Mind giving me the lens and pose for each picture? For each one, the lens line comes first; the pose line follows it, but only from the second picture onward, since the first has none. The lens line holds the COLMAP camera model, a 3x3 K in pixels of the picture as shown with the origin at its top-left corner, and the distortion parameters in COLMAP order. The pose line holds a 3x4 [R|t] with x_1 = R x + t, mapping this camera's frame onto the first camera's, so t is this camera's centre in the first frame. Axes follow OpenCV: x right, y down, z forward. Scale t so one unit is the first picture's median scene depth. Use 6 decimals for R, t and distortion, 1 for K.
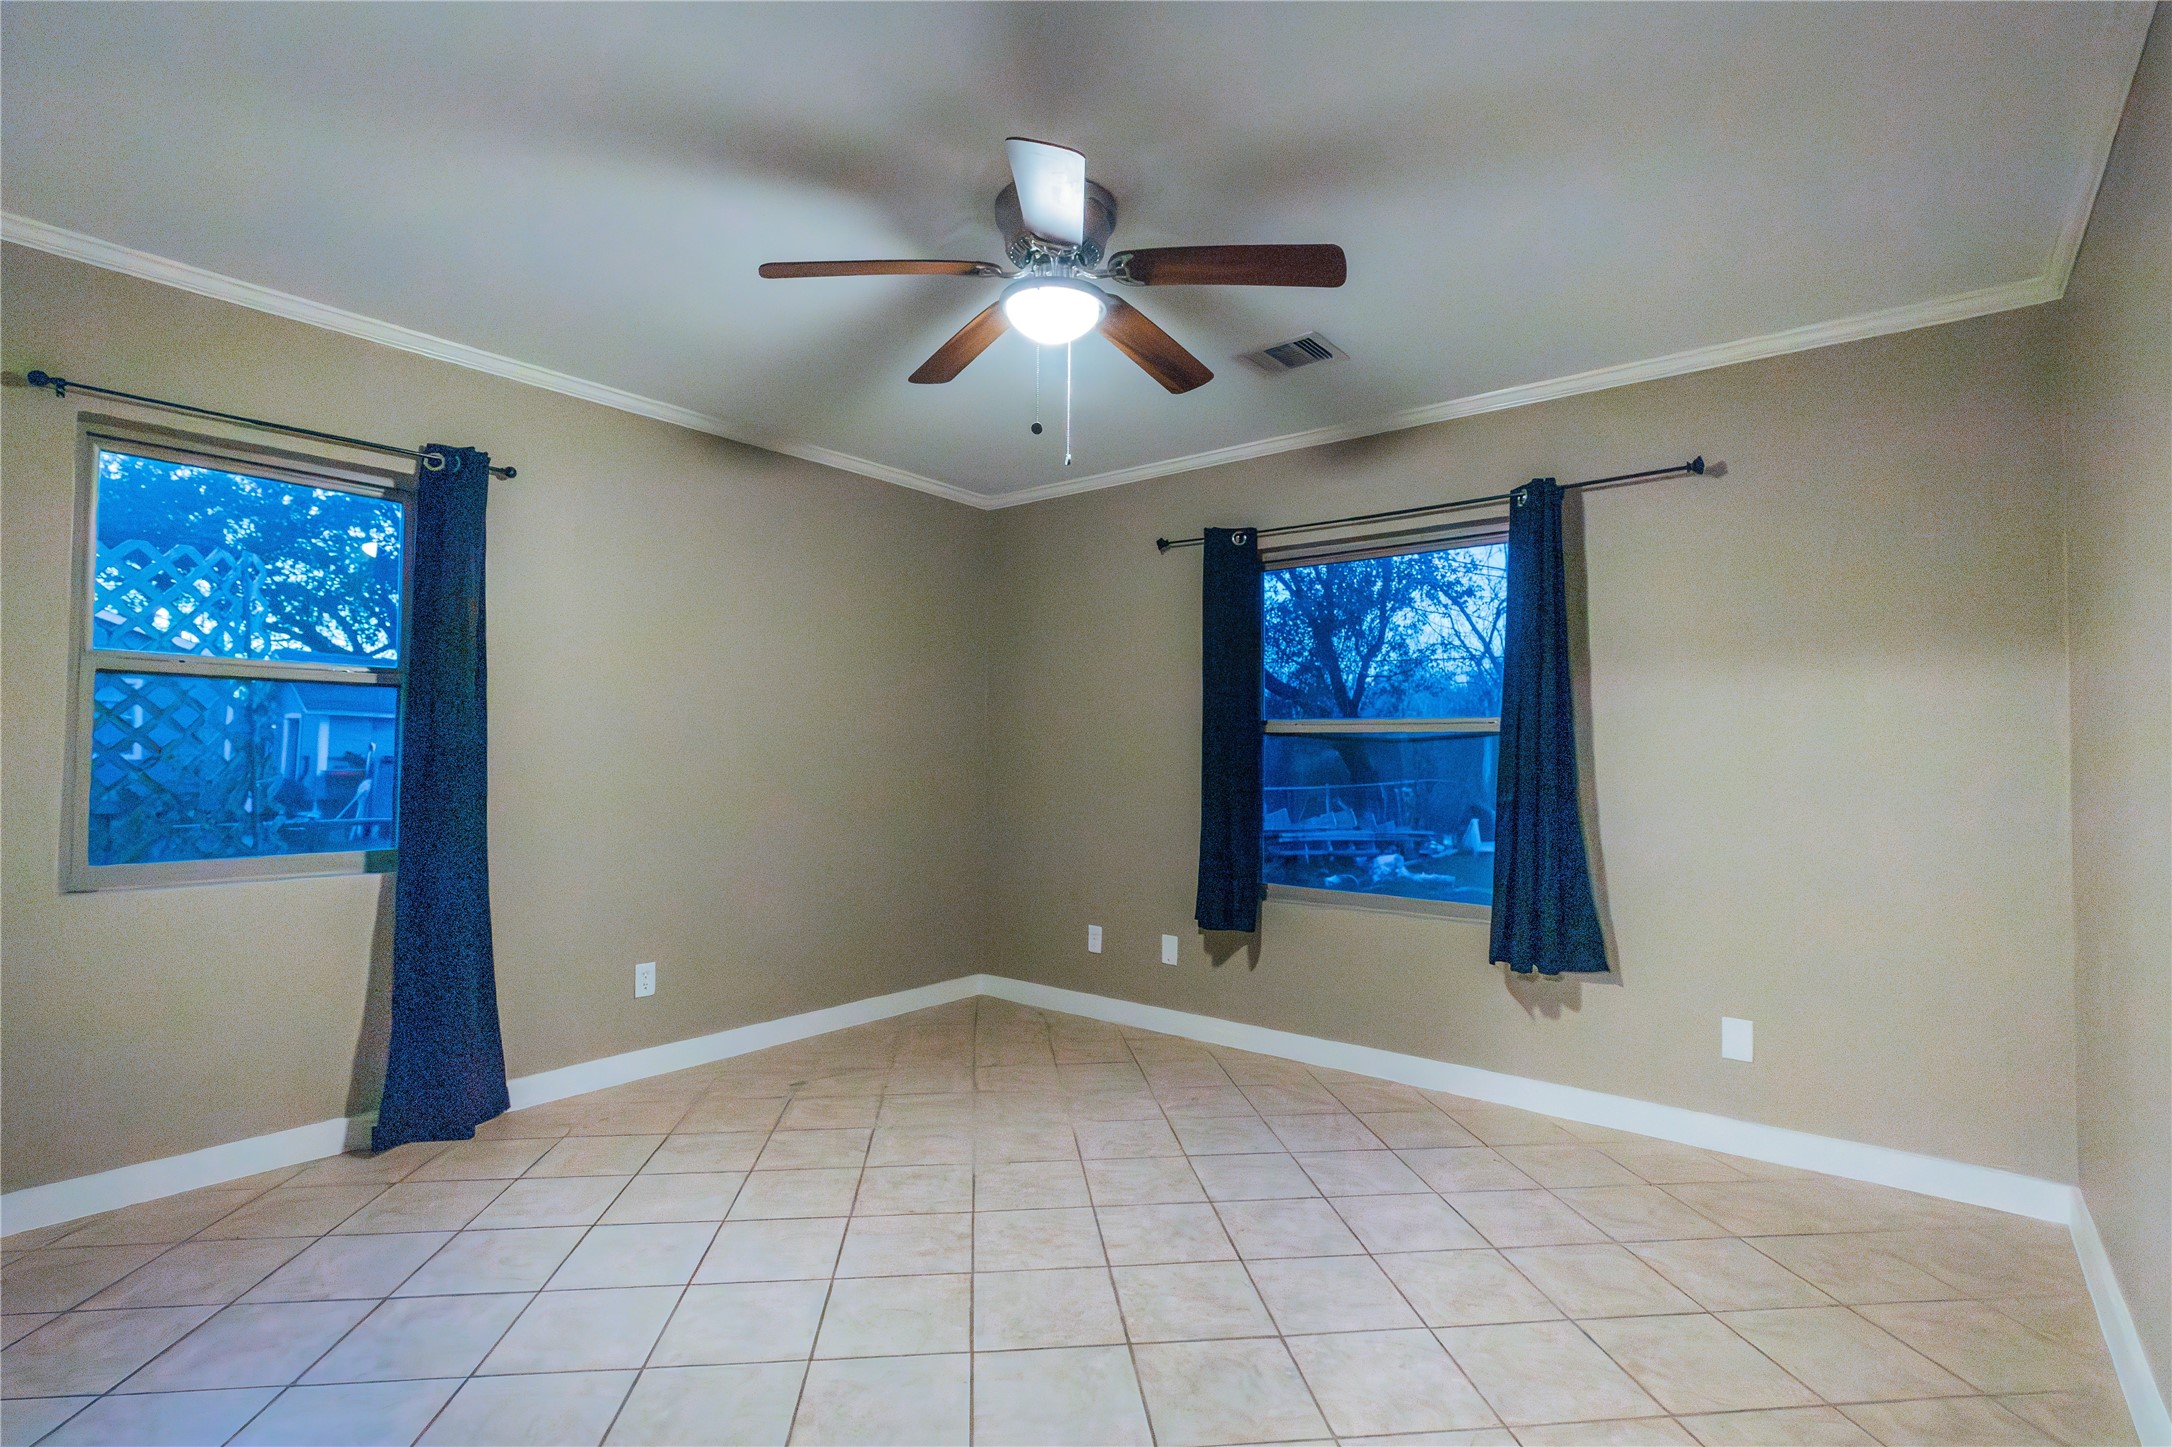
lens RADIAL K [[1016.9, 0, 1086.0], [0, 1016.9, 723.5], [0, 0, 1]] dist [0.002029, 0.000164]
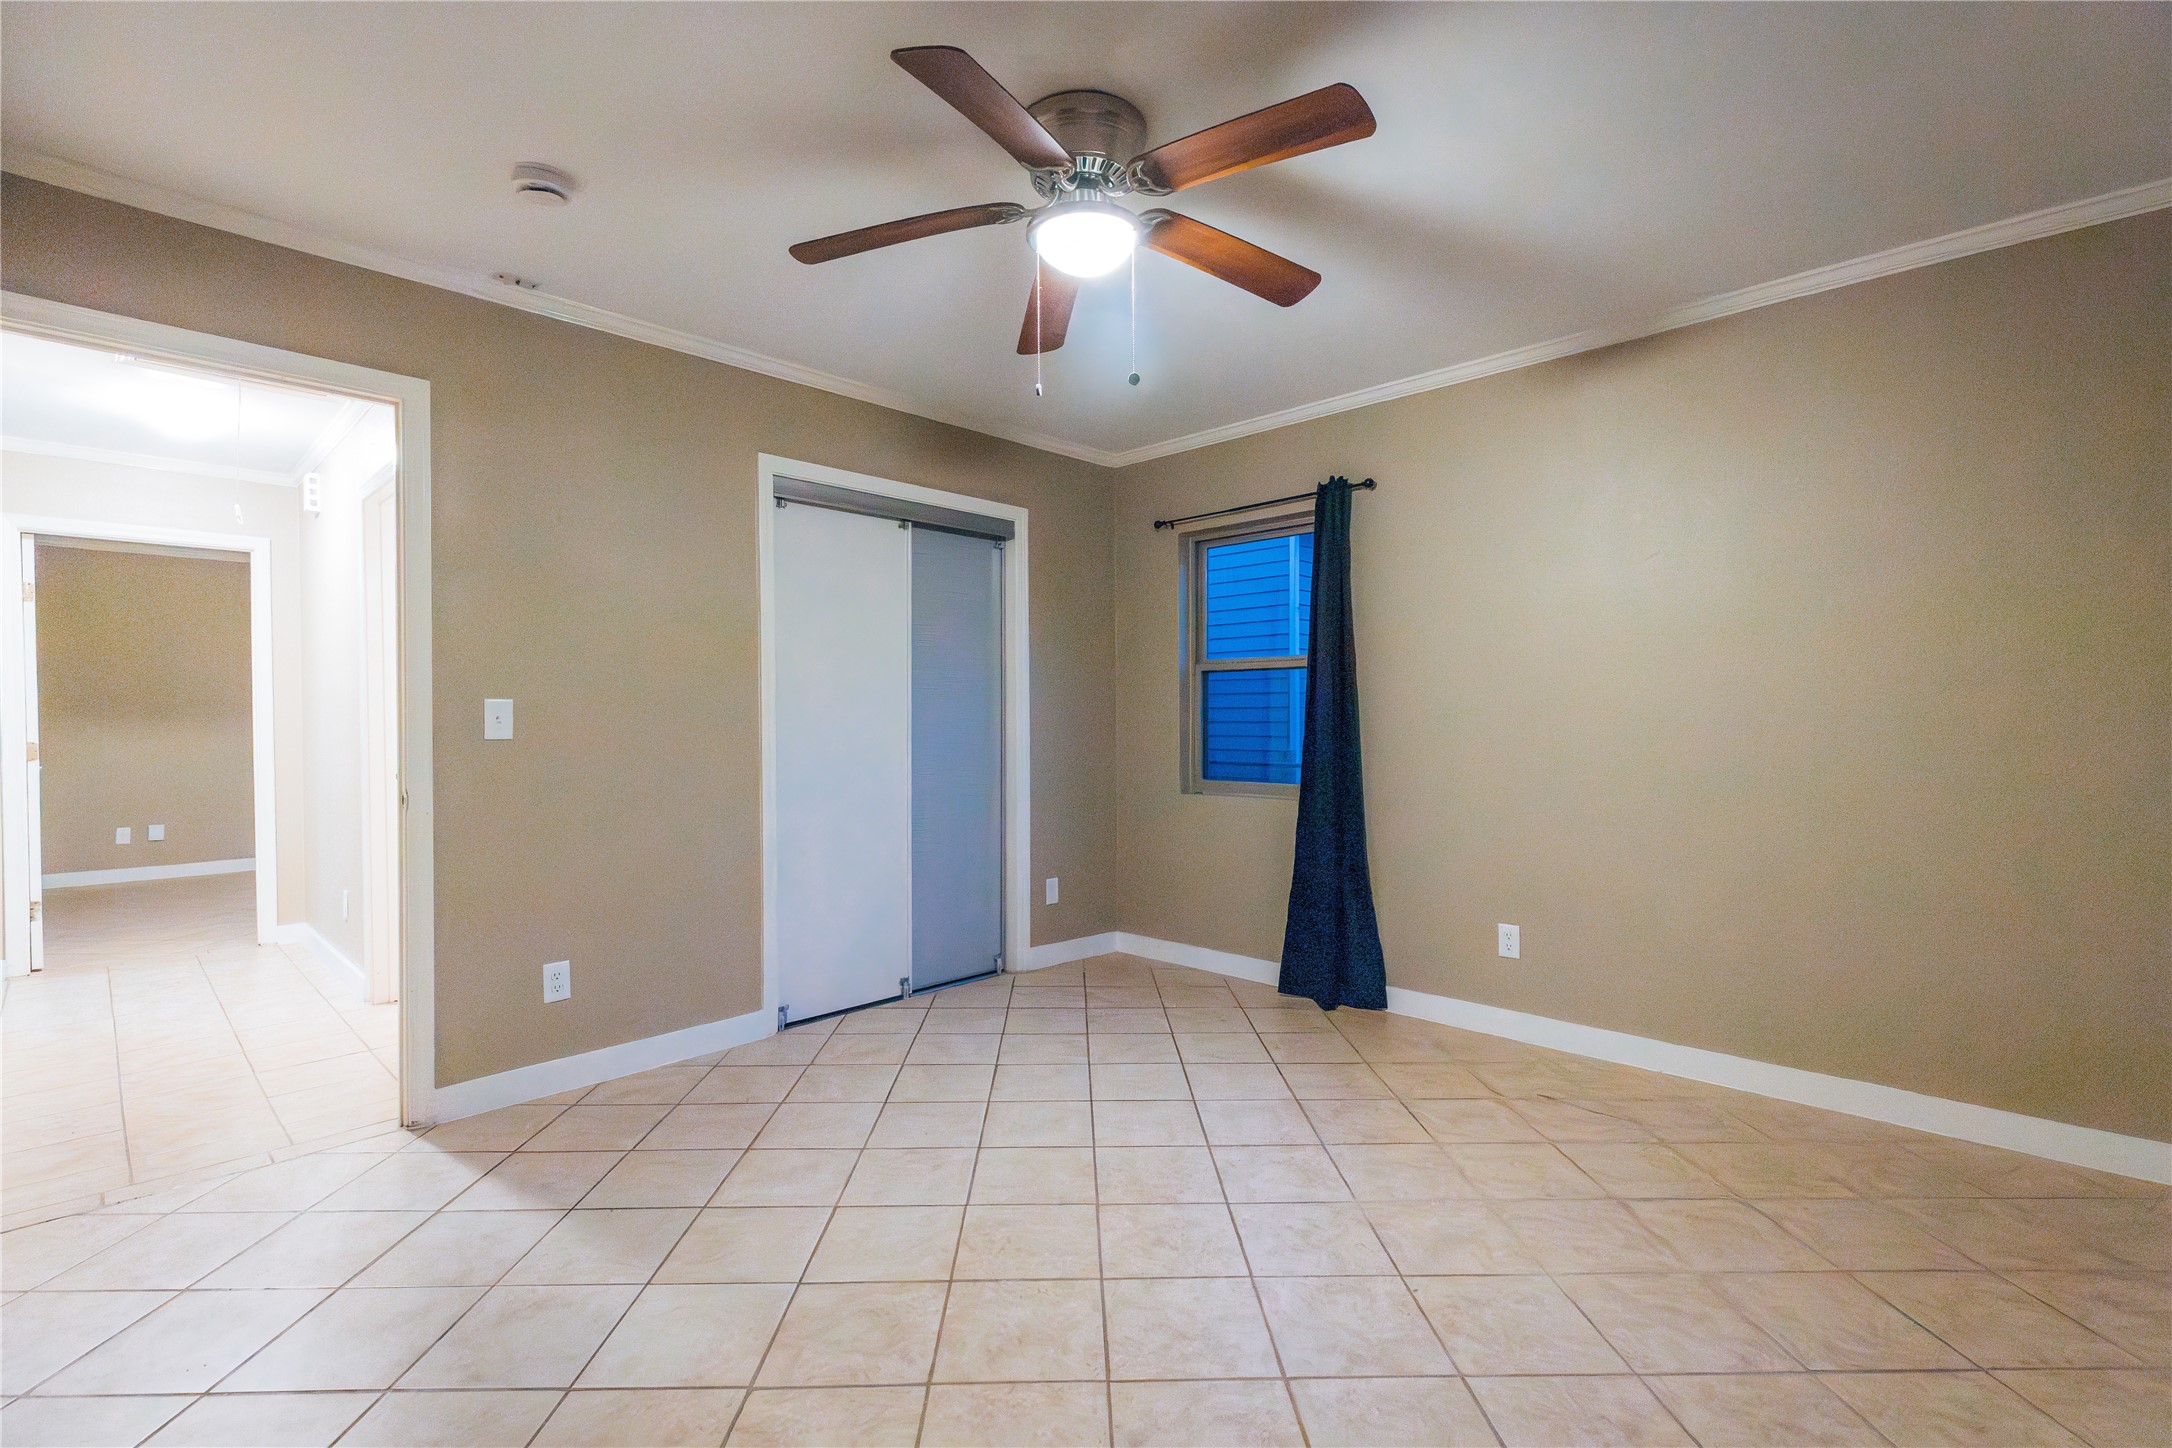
lens RADIAL K [[971.2, 0, 1082.1], [0, 971.2, 737.5], [0, 0, 1]] dist [0.004429, -0.000197]
pose [[-0.087483, 0.015574, -0.996044, 0.704800], [0.037573, 0.999218, 0.012323, 0.030961], [0.995457, -0.036346, -0.088000, 0.860172]]
